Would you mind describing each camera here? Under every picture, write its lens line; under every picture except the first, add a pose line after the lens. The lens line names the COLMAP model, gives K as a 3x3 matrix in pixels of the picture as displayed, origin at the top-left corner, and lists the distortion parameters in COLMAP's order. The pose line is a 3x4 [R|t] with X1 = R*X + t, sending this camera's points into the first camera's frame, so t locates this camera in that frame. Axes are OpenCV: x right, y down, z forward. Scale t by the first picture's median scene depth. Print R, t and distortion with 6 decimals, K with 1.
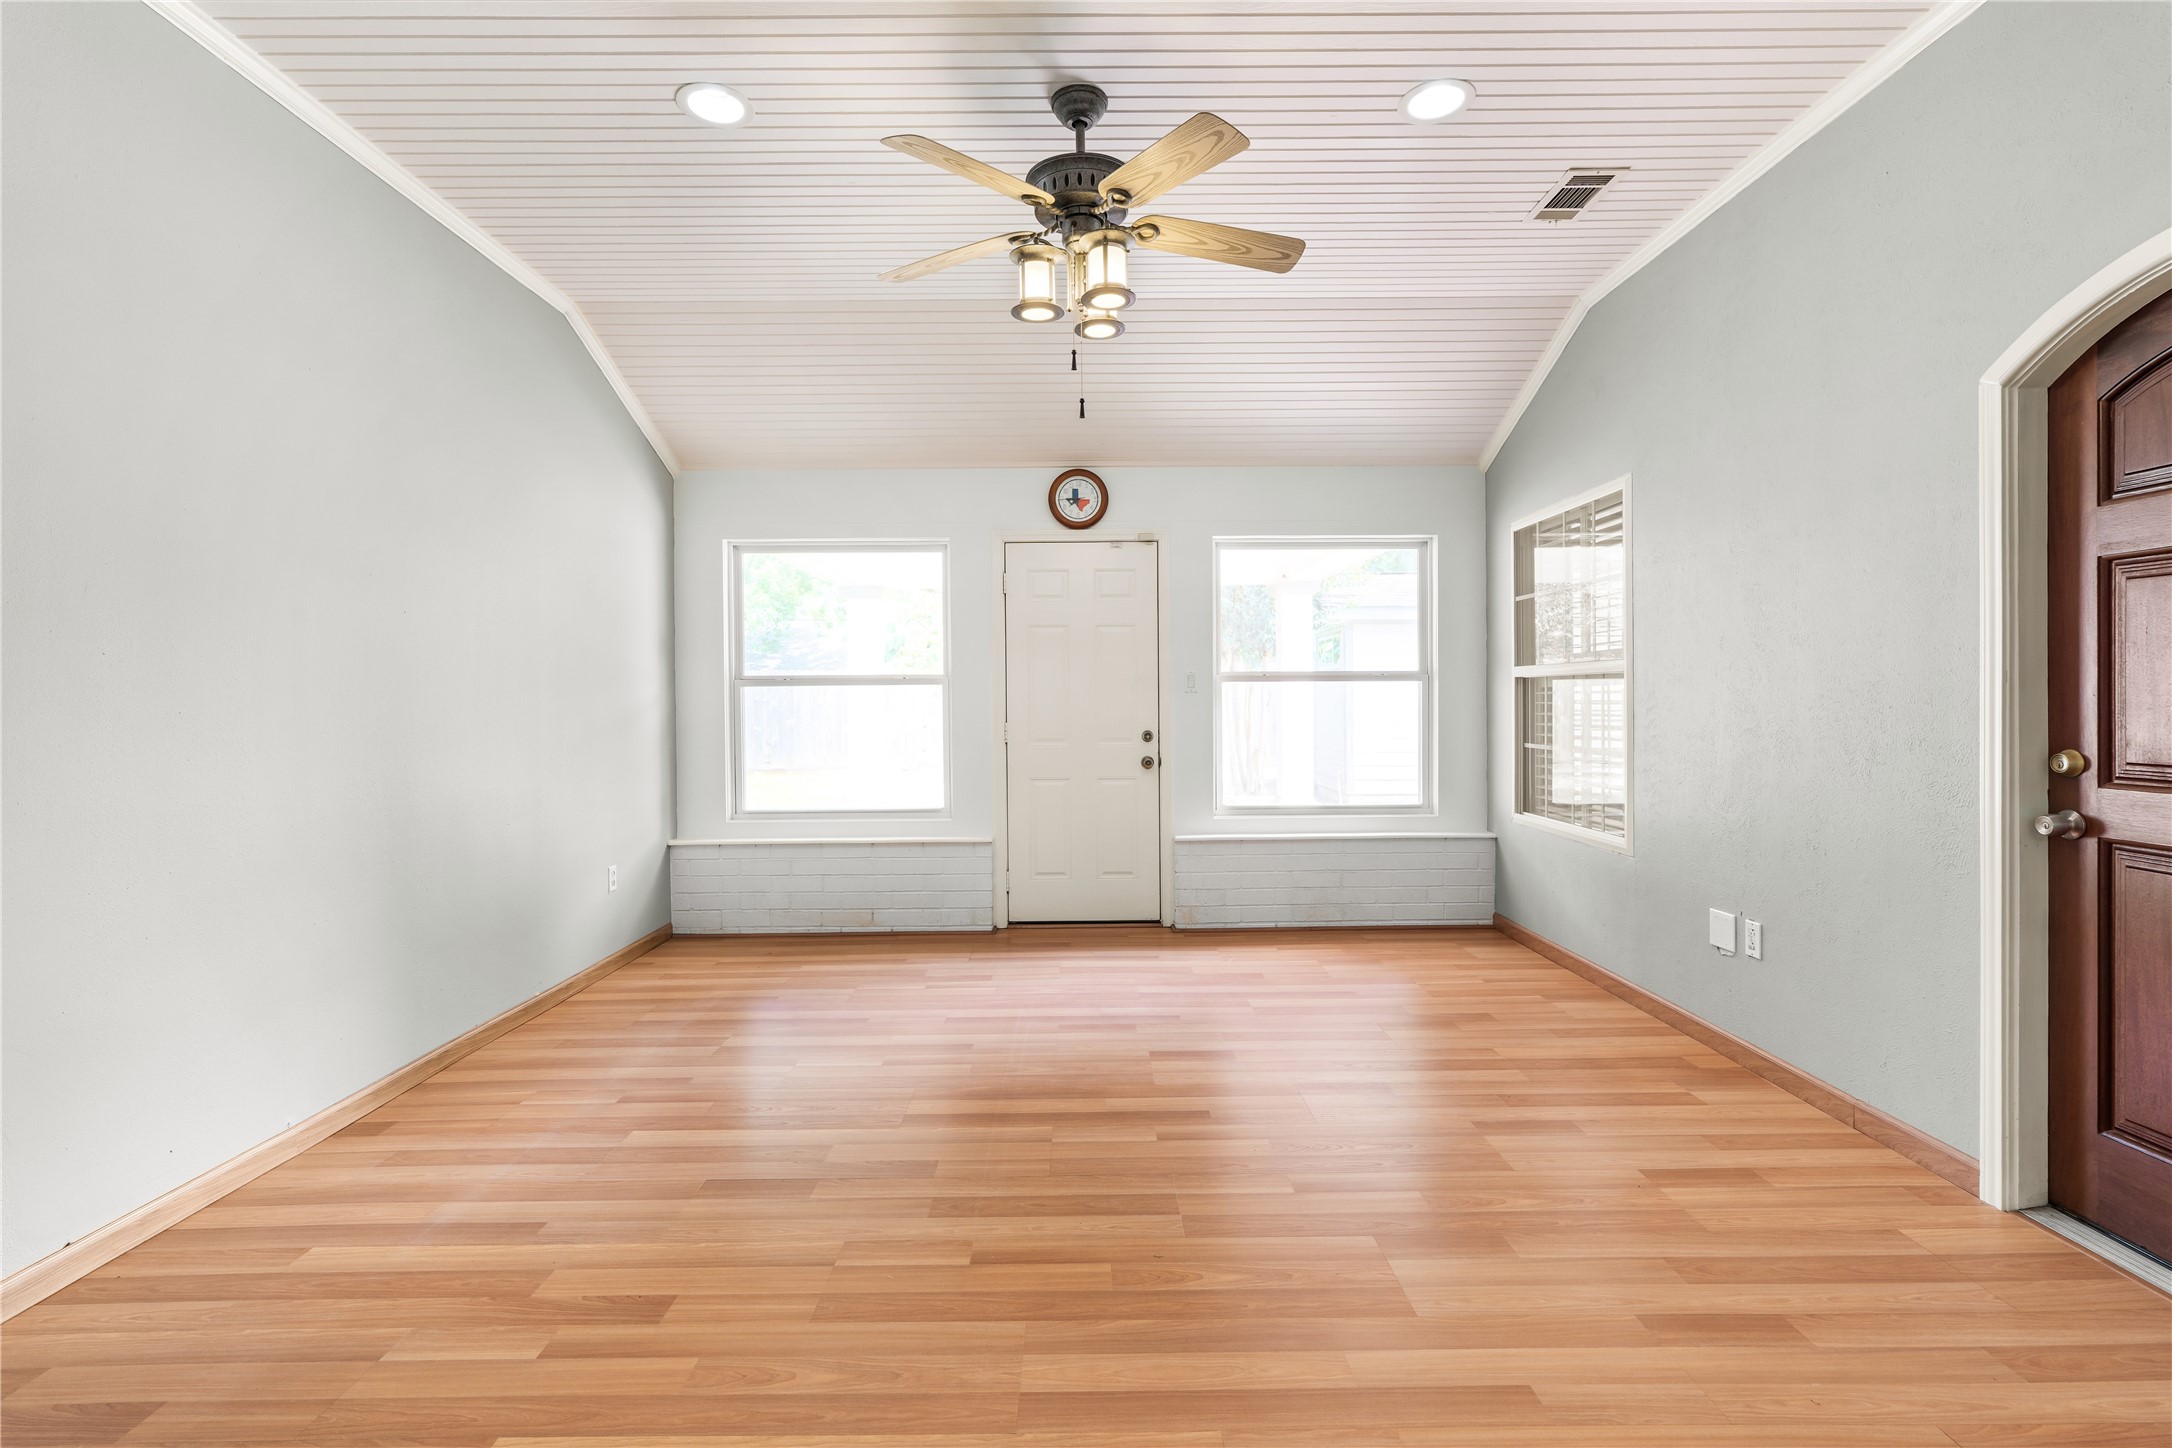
lens RADIAL K [[976.1, 0, 1087.5], [0, 976.1, 712.9], [0, 0, 1]] dist [-0.007485, 0.002913]
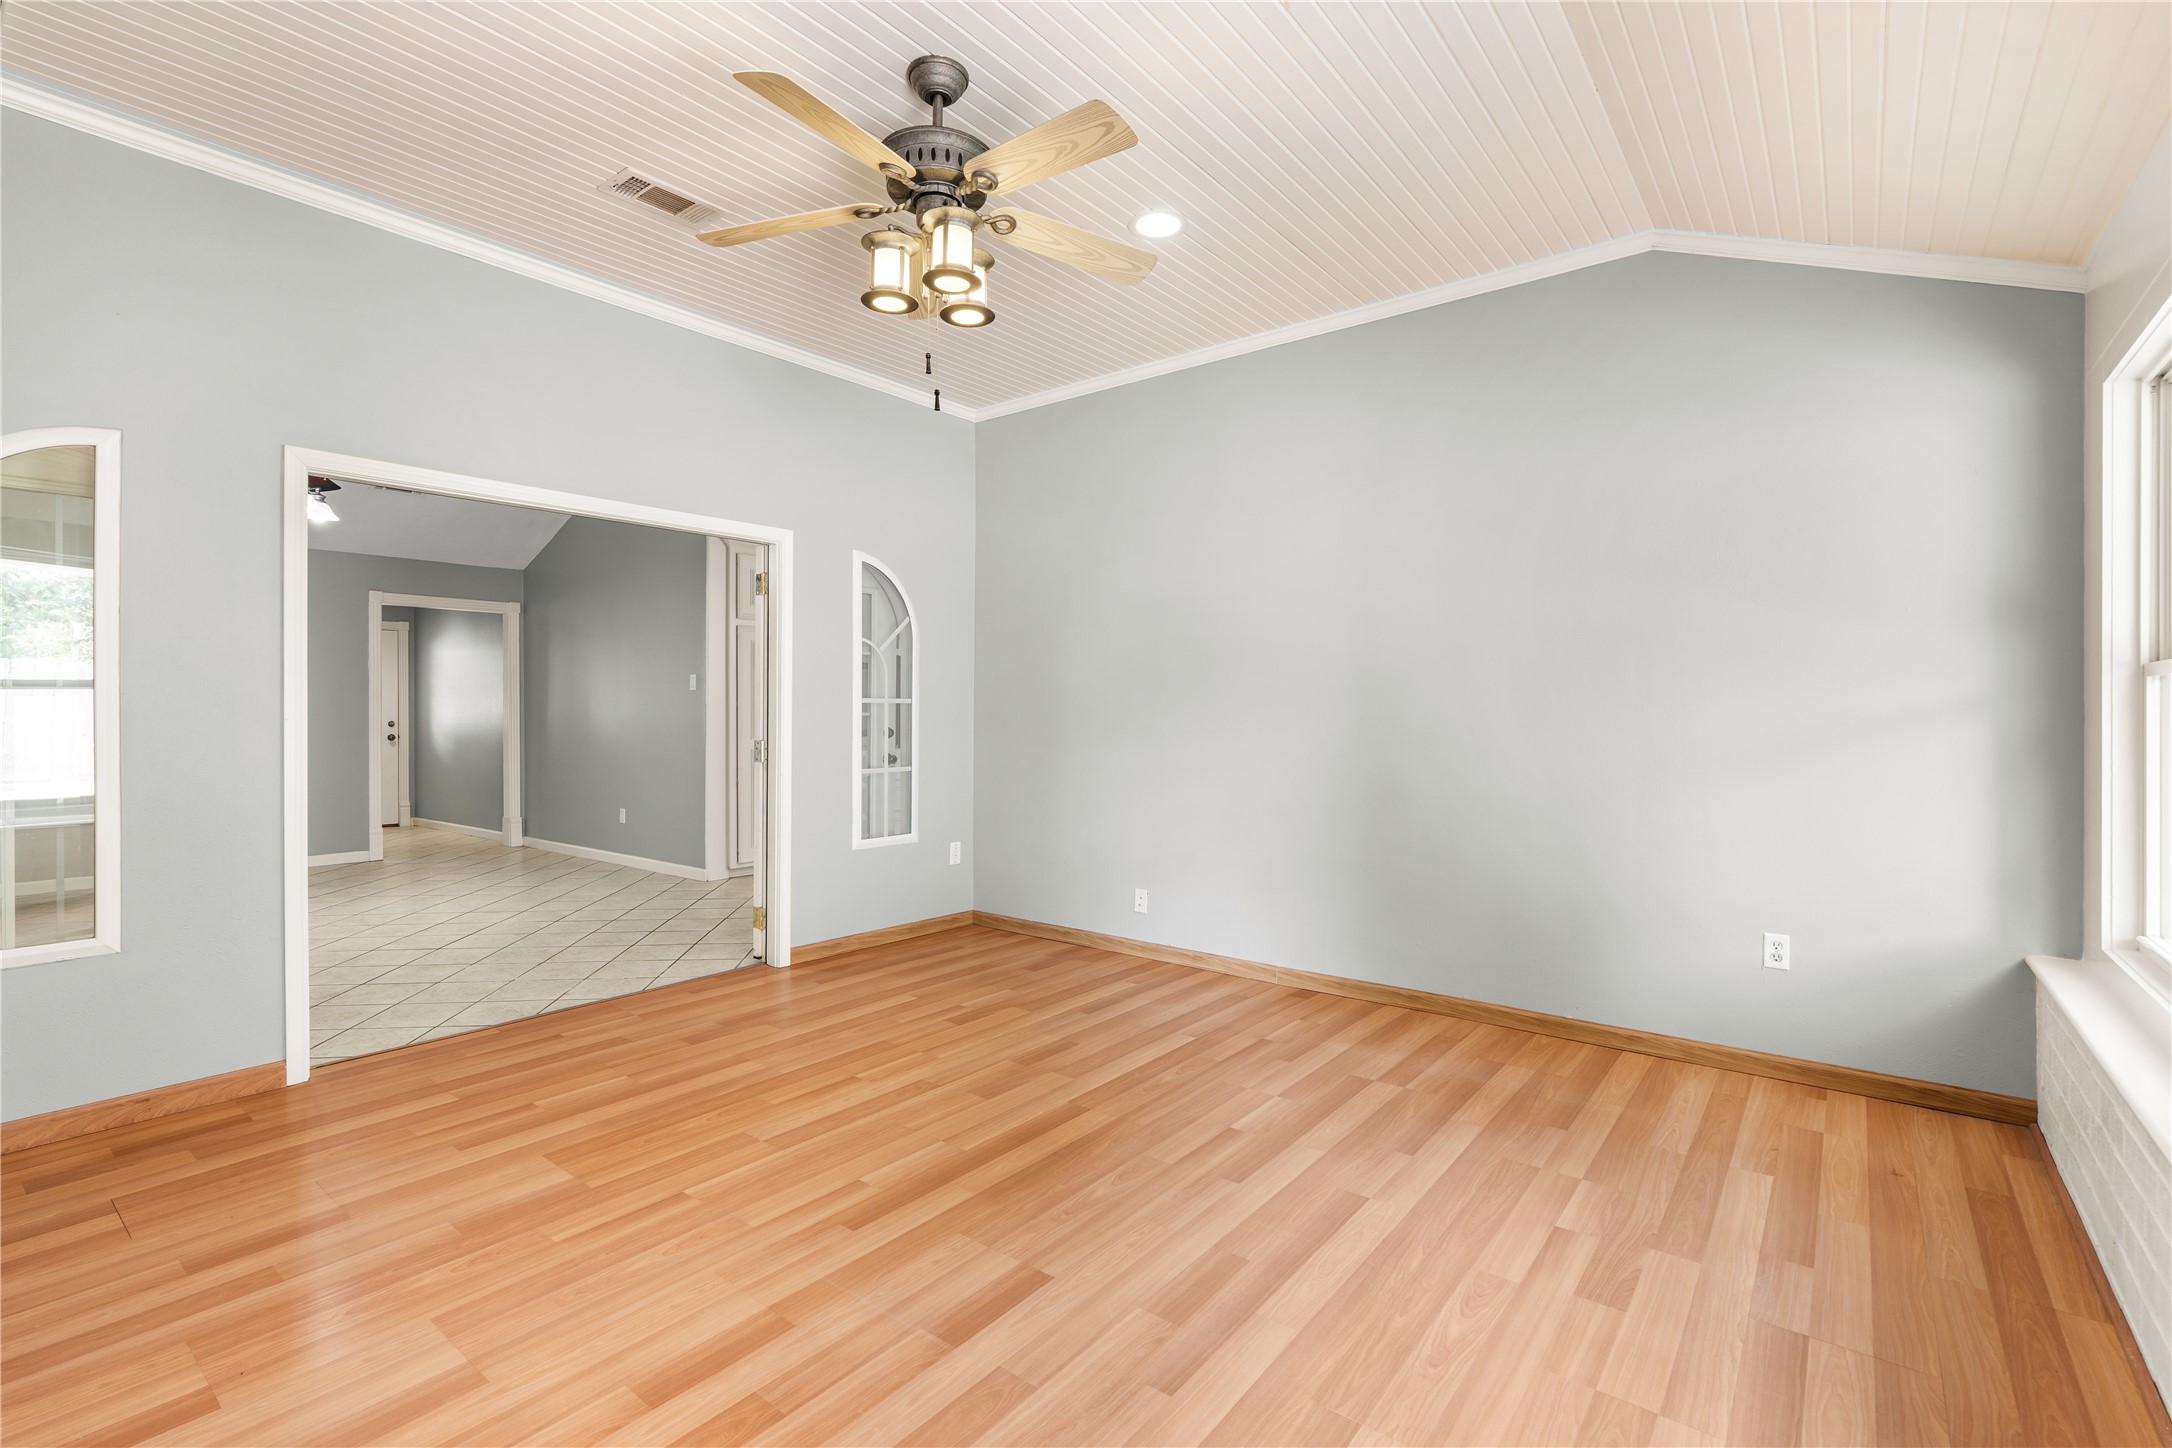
lens RADIAL K [[976.1, 0, 1080.1], [0, 976.1, 707.5], [0, 0, 1]] dist [-0.007485, 0.002913]
pose [[-0.626047, 0.004262, -0.779774, 0.661435], [-0.005394, 0.999937, 0.009796, -0.023662], [0.779767, 0.010338, -0.625985, 1.738846]]
